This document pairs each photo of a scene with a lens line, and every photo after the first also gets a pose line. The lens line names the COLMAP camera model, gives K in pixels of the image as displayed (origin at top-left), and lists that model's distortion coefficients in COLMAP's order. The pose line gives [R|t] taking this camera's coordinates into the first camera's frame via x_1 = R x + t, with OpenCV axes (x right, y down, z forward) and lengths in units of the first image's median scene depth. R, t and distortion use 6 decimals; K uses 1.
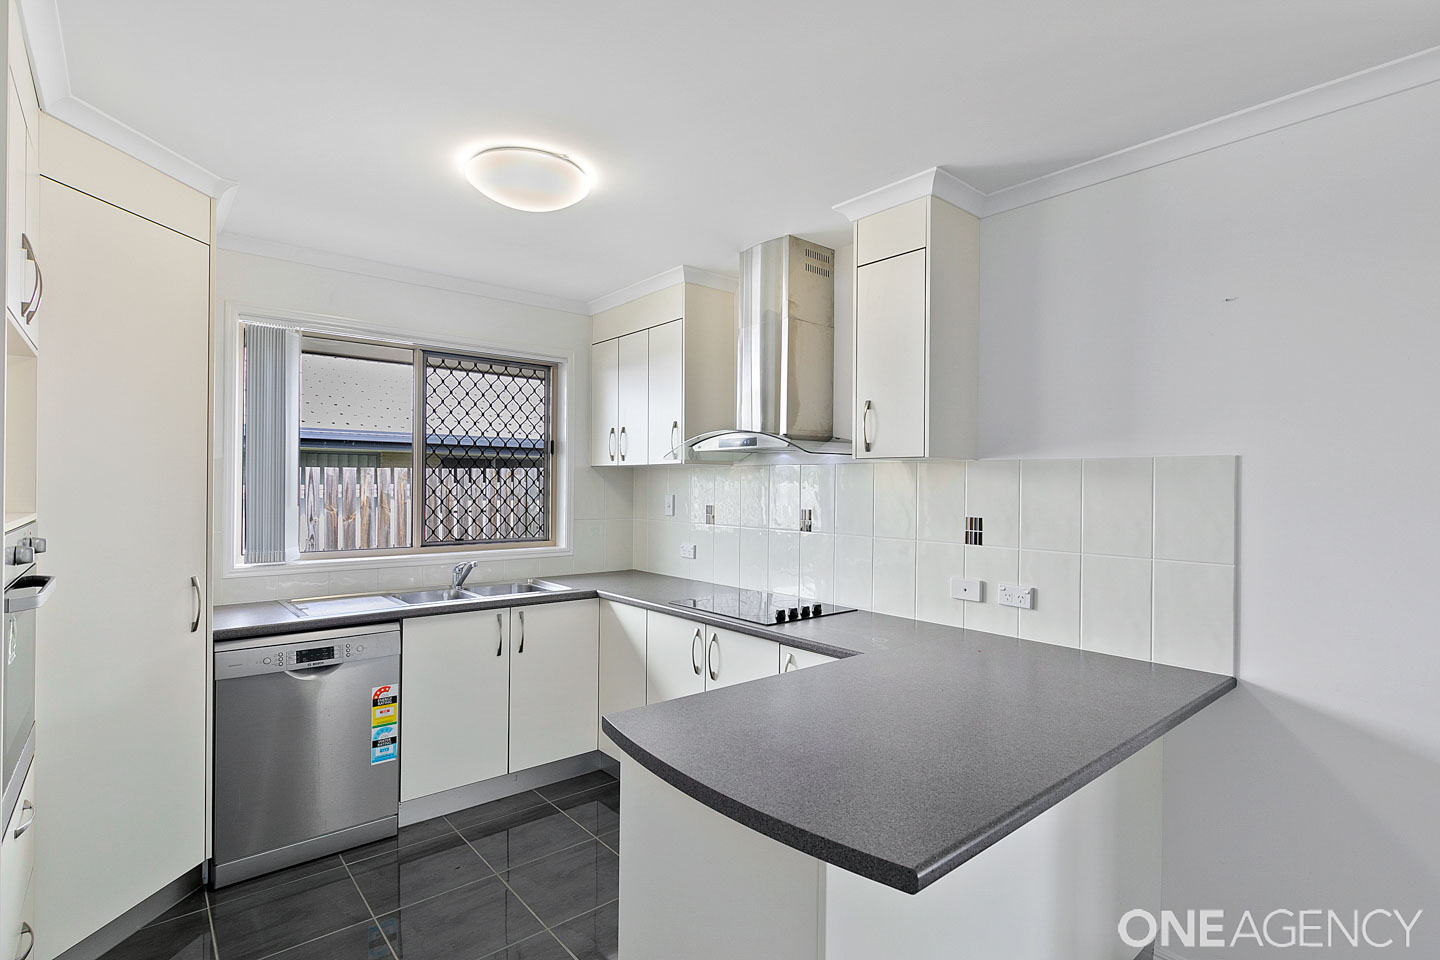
lens RADIAL K [[701.8, 0, 720.0], [0, 701.8, 480.0], [0, 0, 1]] dist [-0.003694, -0.000851]
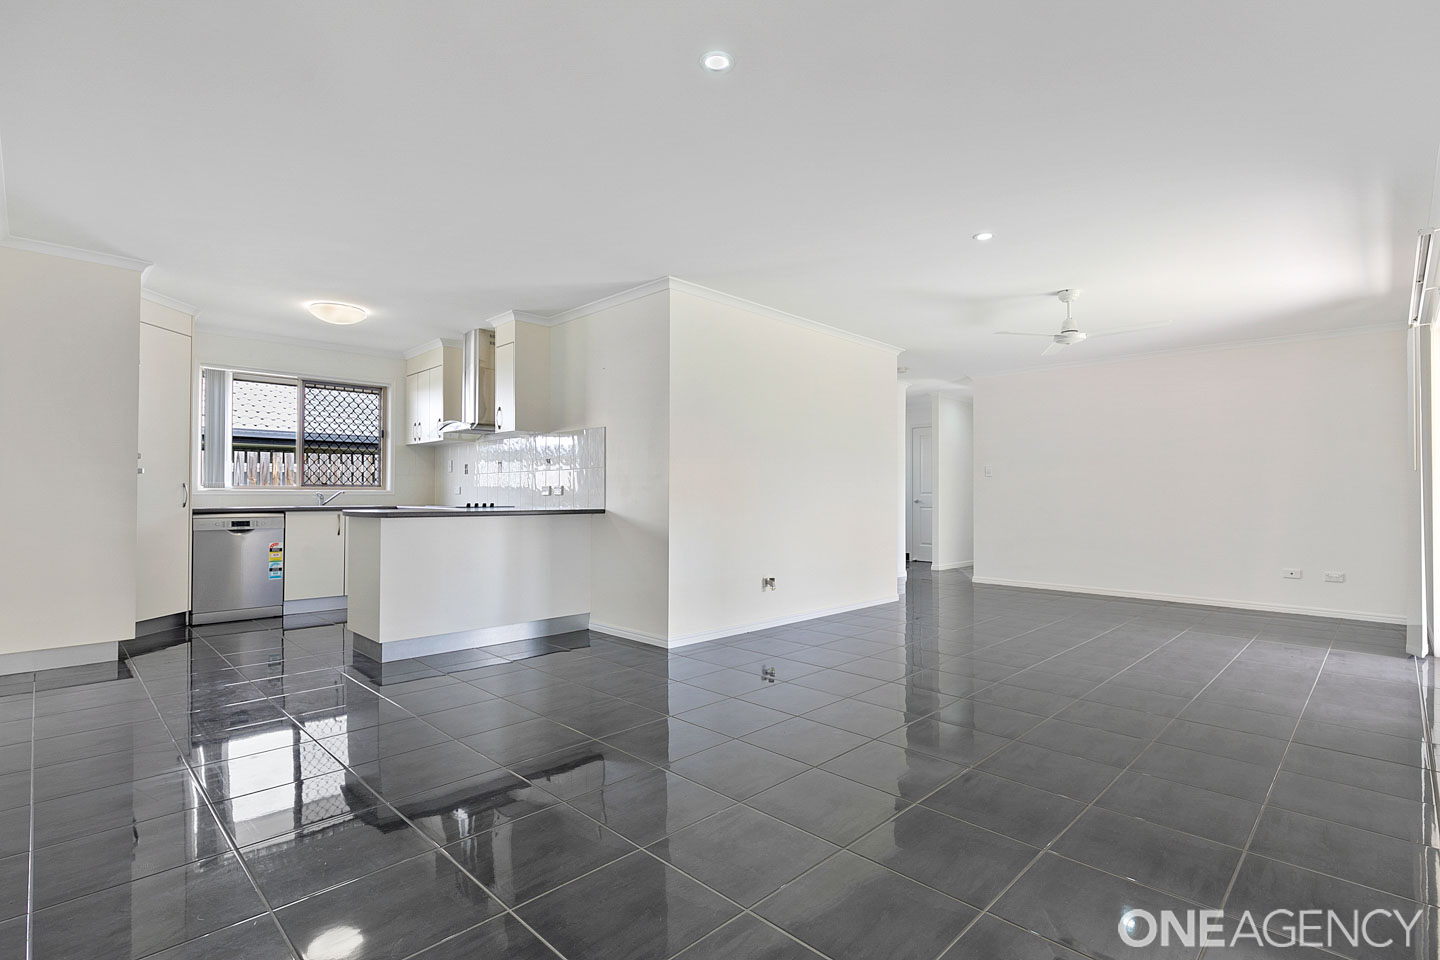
lens RADIAL K [[684.3, 0, 720.0], [0, 684.3, 480.0], [0, 0, 1]] dist [0.000112, 0.000119]
pose [[0.996261, -0.007457, 0.086076, 0.598908], [0.008863, 0.999833, -0.015968, 0.136422], [-0.085943, 0.016671, 0.996161, -1.033311]]
